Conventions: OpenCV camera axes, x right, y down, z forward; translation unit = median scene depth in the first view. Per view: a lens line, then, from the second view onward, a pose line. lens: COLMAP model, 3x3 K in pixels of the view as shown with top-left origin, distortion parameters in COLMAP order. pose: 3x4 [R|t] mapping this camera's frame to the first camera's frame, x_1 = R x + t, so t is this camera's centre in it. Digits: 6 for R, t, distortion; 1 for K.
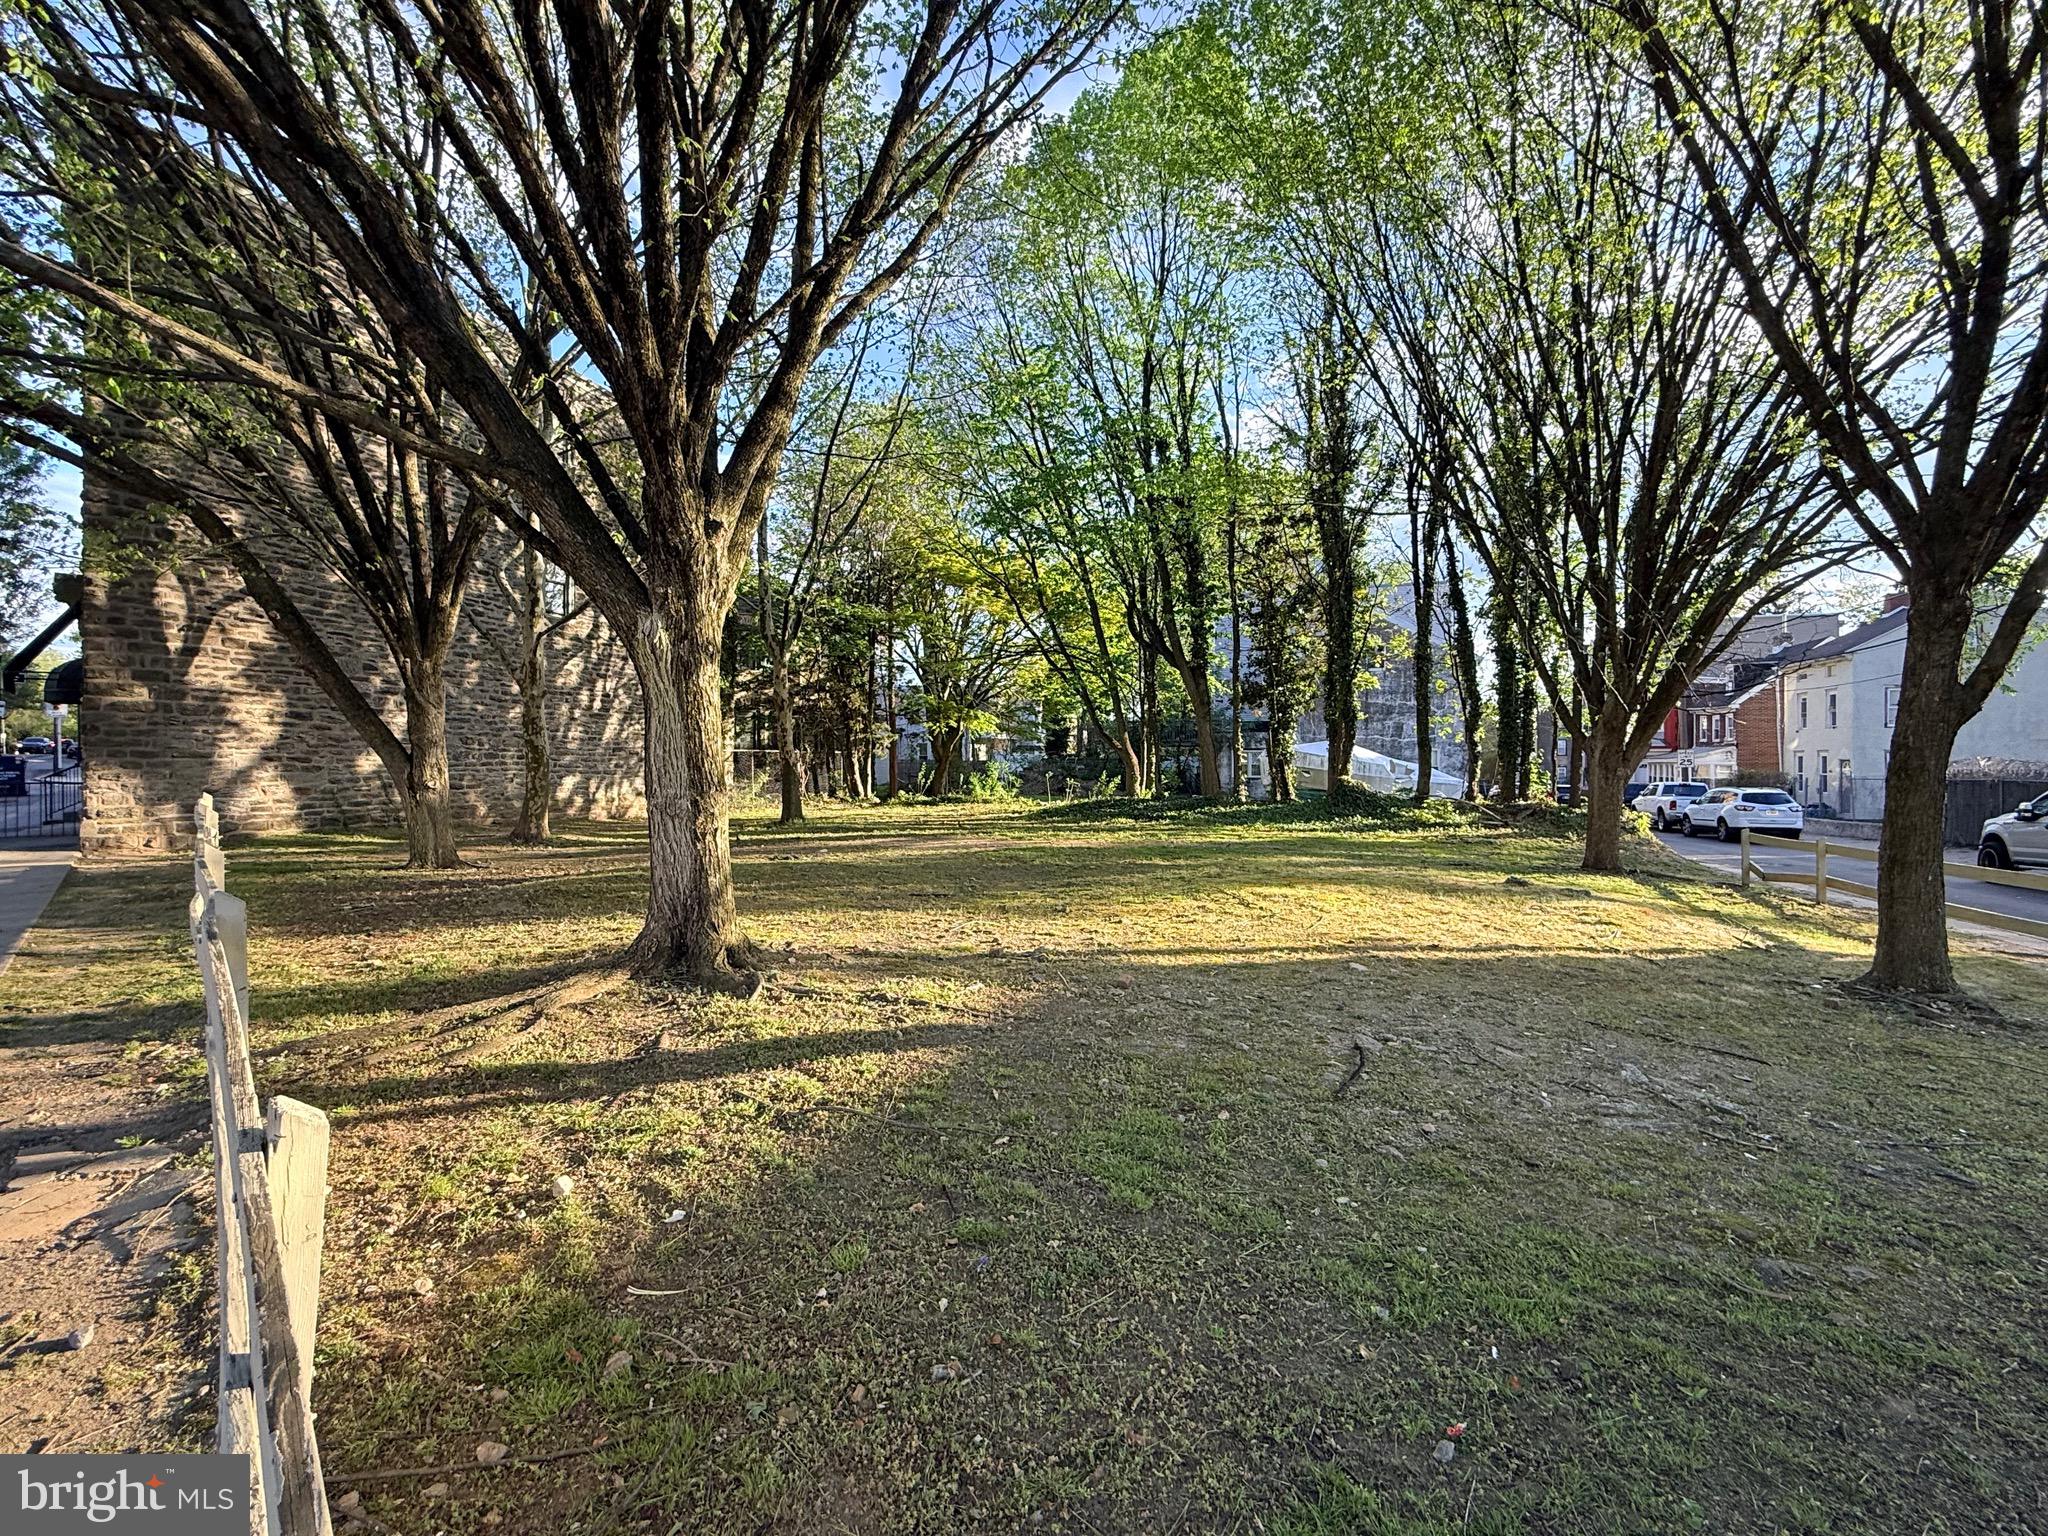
lens RADIAL K [[926.6, 0, 1020.0], [0, 926.6, 762.9], [0, 0, 1]] dist [-0.012192, 0.001584]
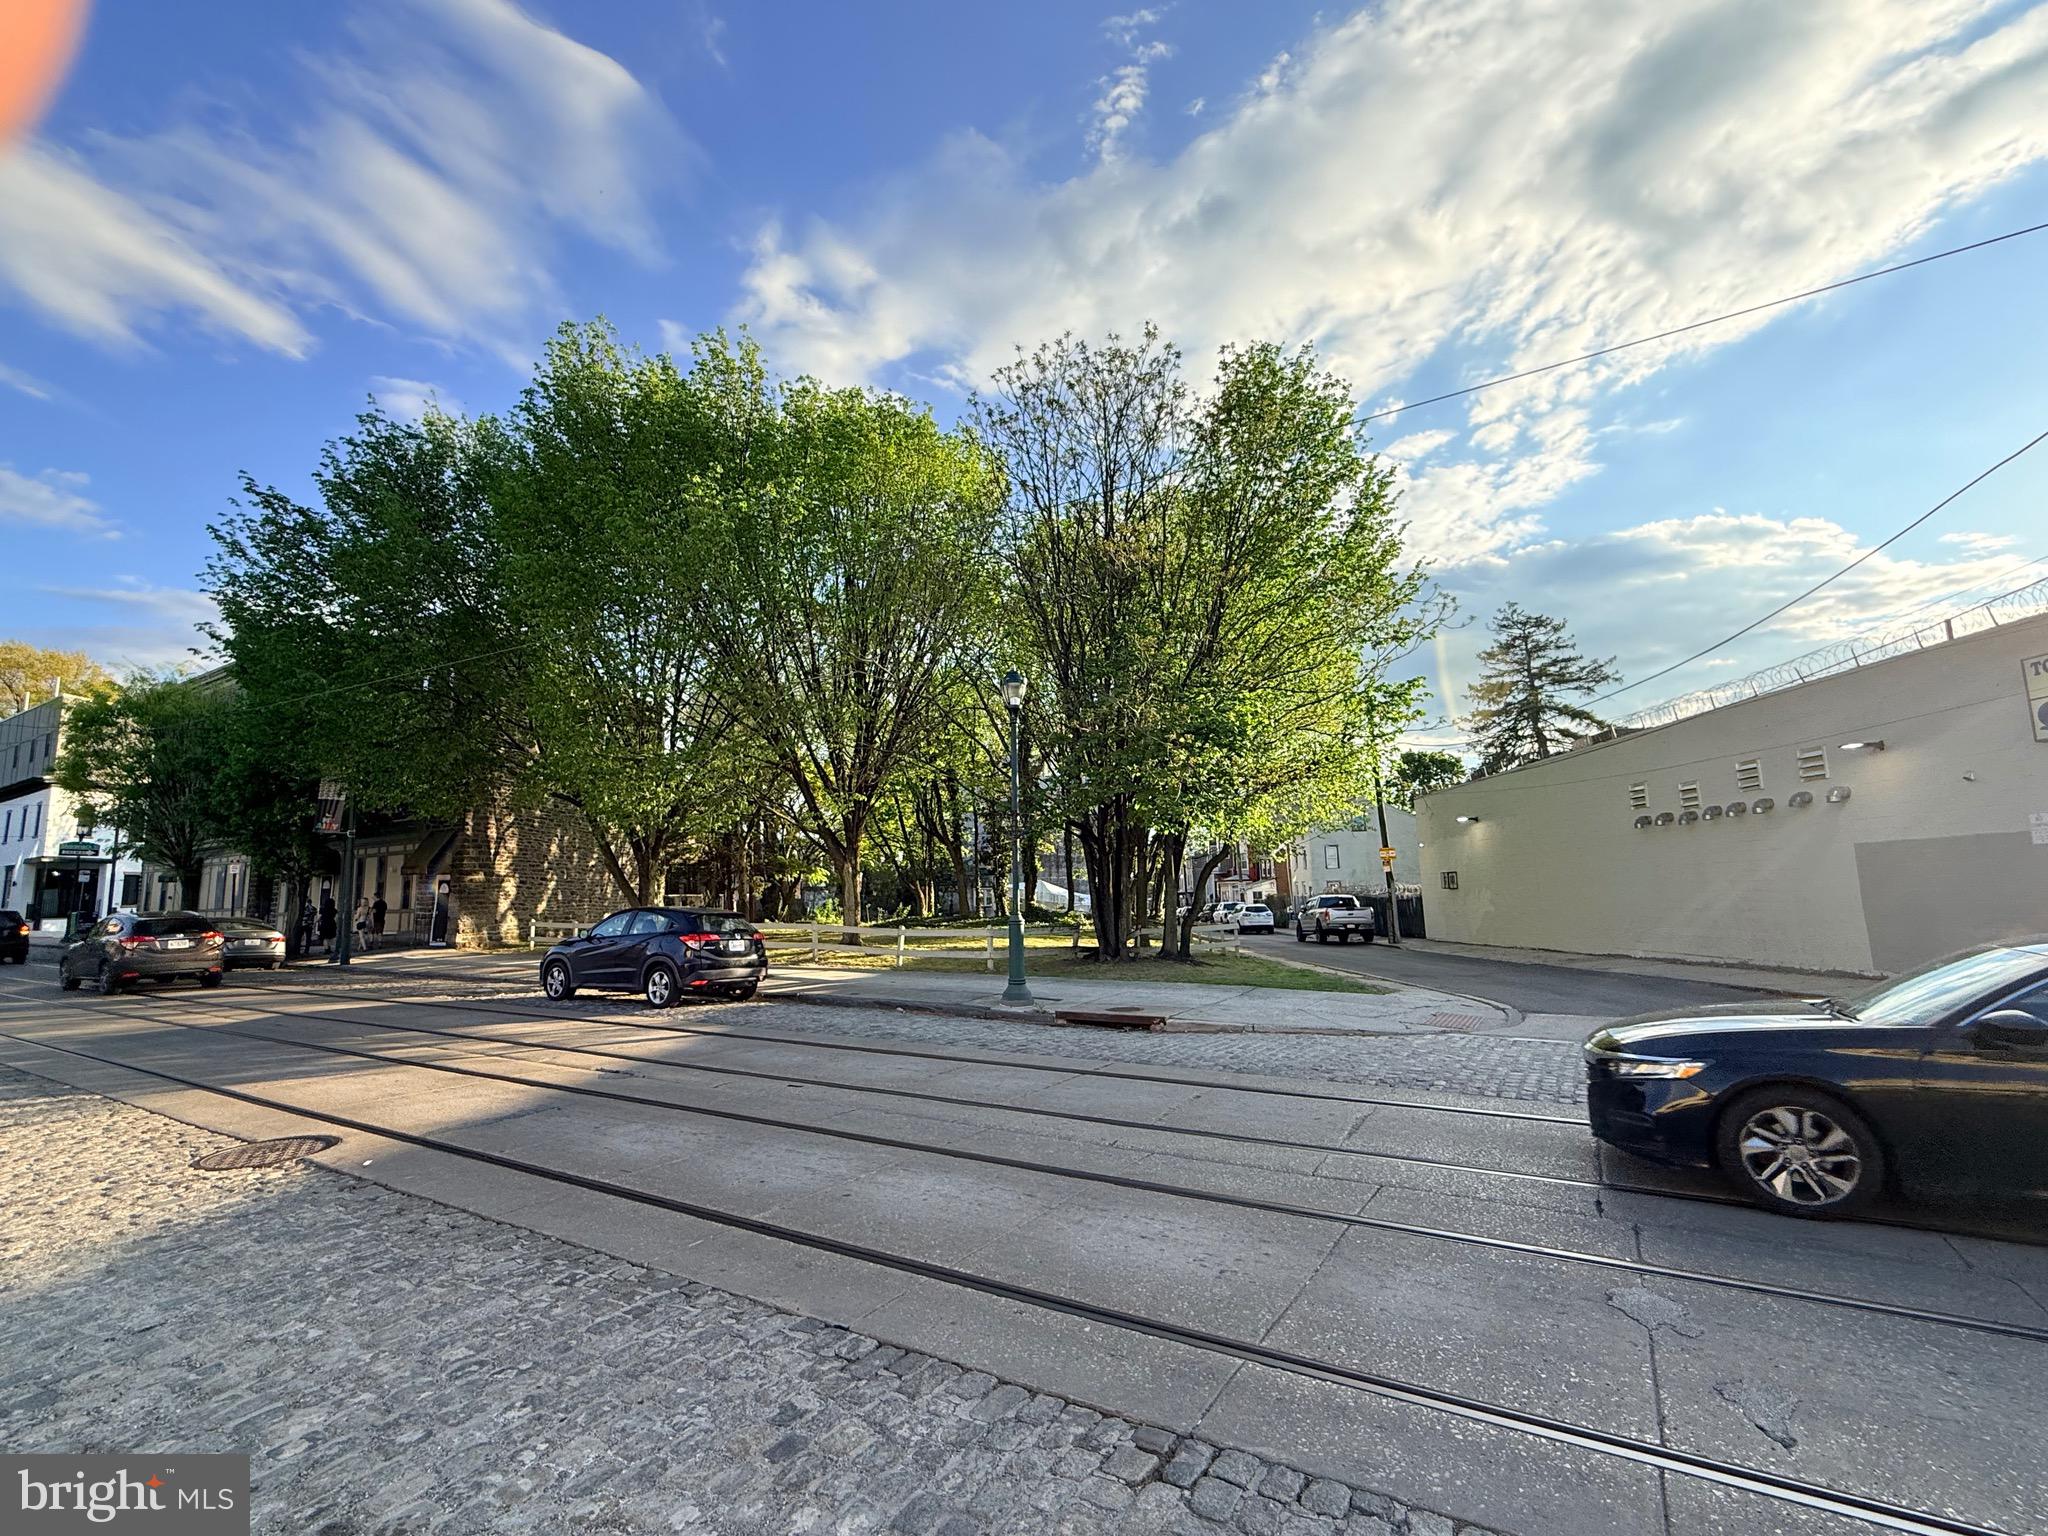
lens RADIAL K [[935.7, 0, 1012.4], [0, 935.7, 757.8], [0, 0, 1]] dist [0.006984, -0.001566]
pose [[0.962861, 0.015682, 0.269542, -0.220290], [0.024514, 0.989111, -0.145113, 0.000624], [-0.268883, 0.146331, 0.951992, -0.890923]]
